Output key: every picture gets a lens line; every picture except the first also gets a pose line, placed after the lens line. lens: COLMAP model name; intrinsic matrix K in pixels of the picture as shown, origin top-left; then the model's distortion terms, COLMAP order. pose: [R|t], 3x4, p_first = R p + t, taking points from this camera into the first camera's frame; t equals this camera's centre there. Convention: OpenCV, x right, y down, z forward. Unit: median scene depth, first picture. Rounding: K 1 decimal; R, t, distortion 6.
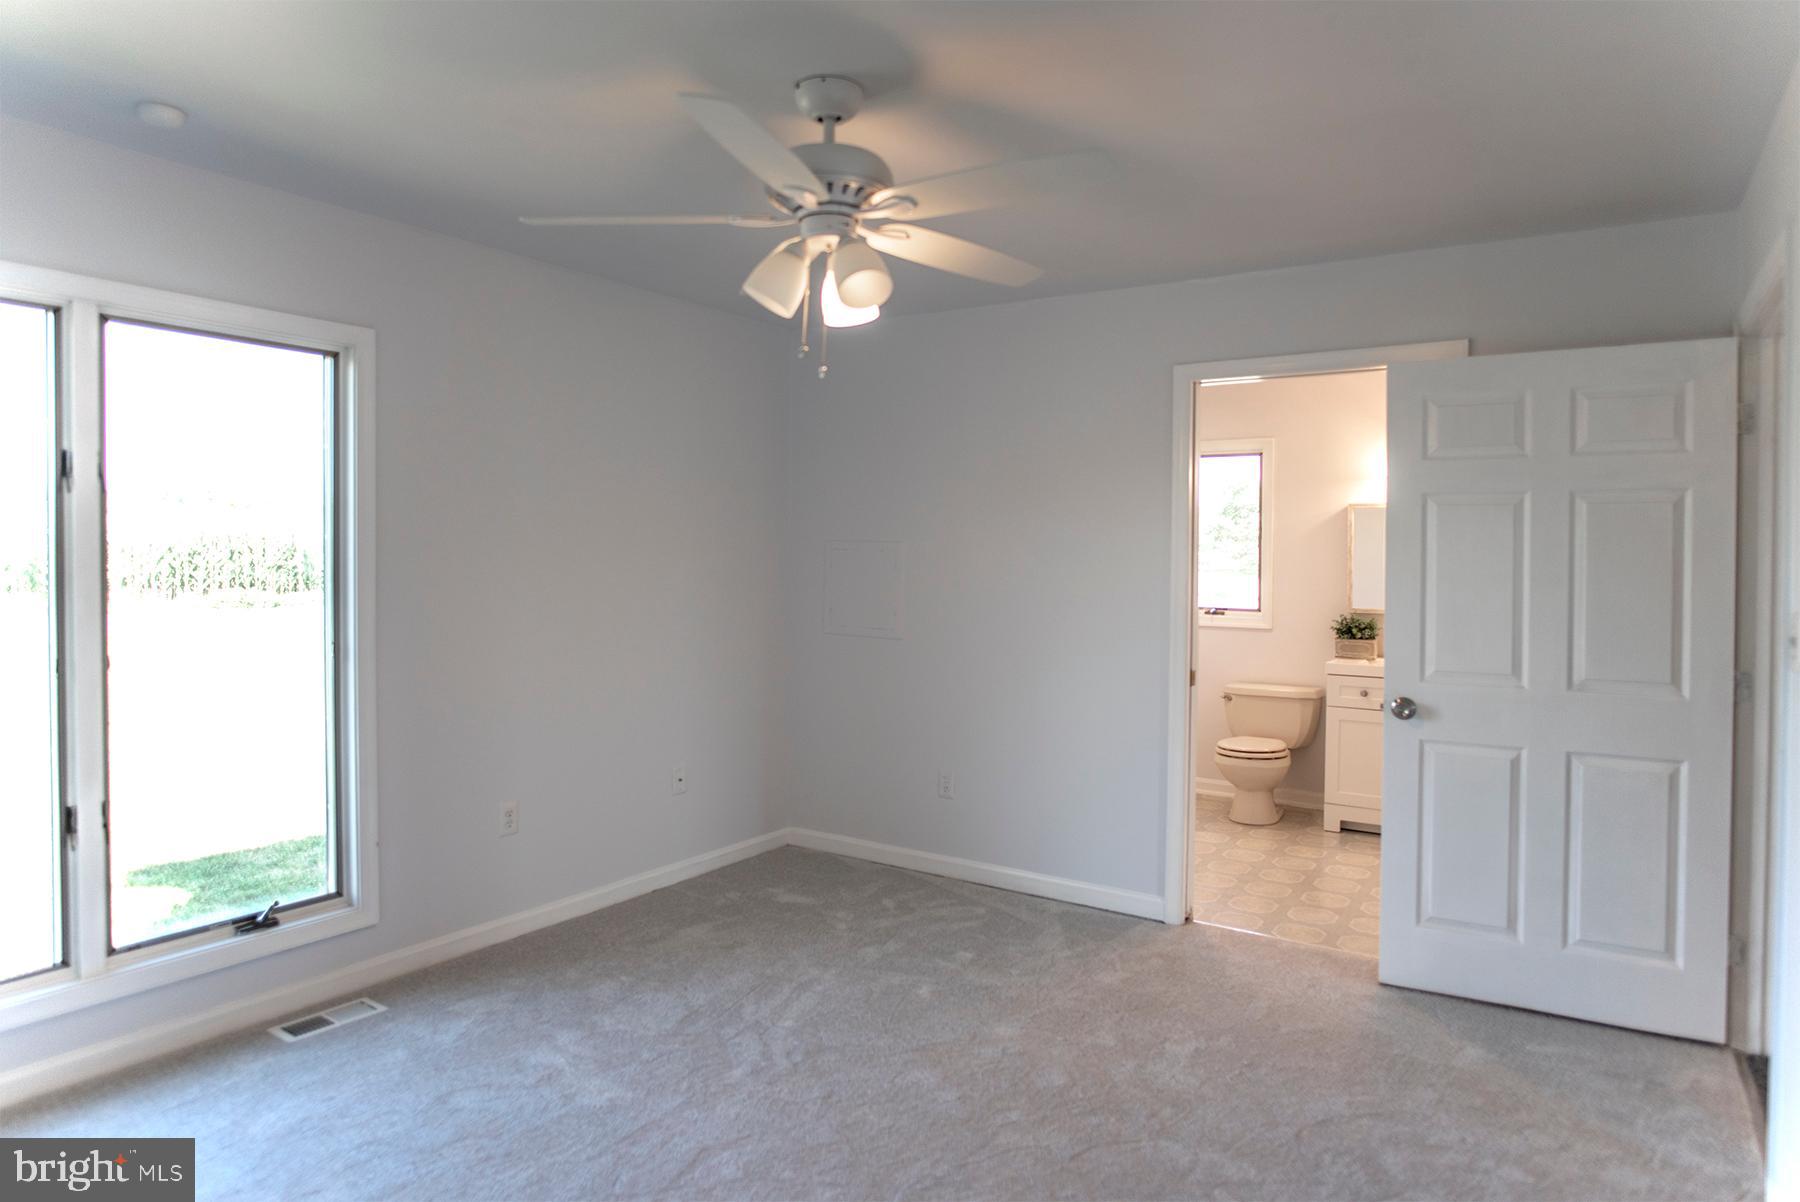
lens RADIAL K [[1062.3, 0, 908.0], [0, 1062.3, 604.4], [0, 0, 1]] dist [-0.031382, 0.015972]
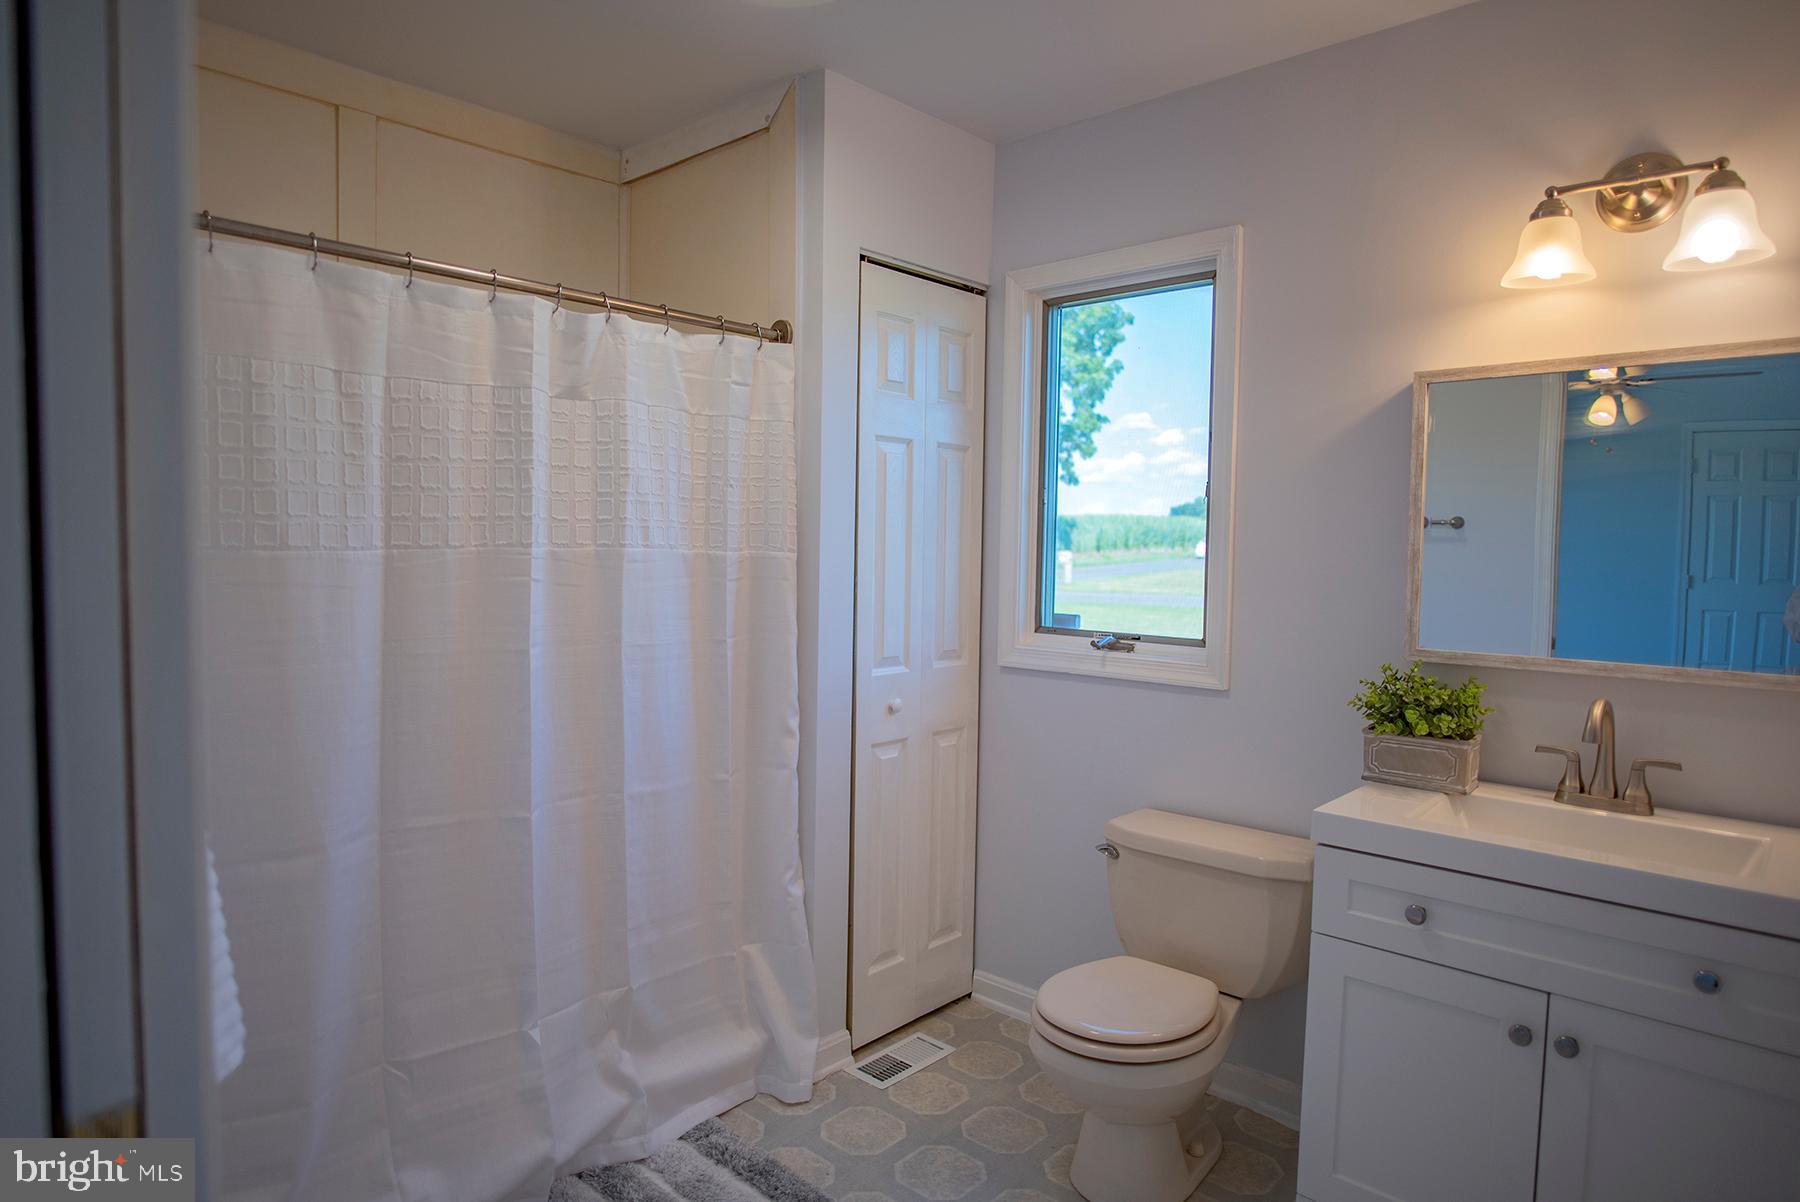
lens RADIAL K [[1062.3, 0, 908.0], [0, 1062.3, 604.4], [0, 0, 1]] dist [-0.031382, 0.015972]
pose [[0.986232, 0.016847, -0.164510, 0.308028], [-0.015115, 0.999816, 0.011775, -0.014723], [0.164678, -0.009126, 0.986305, 0.607629]]
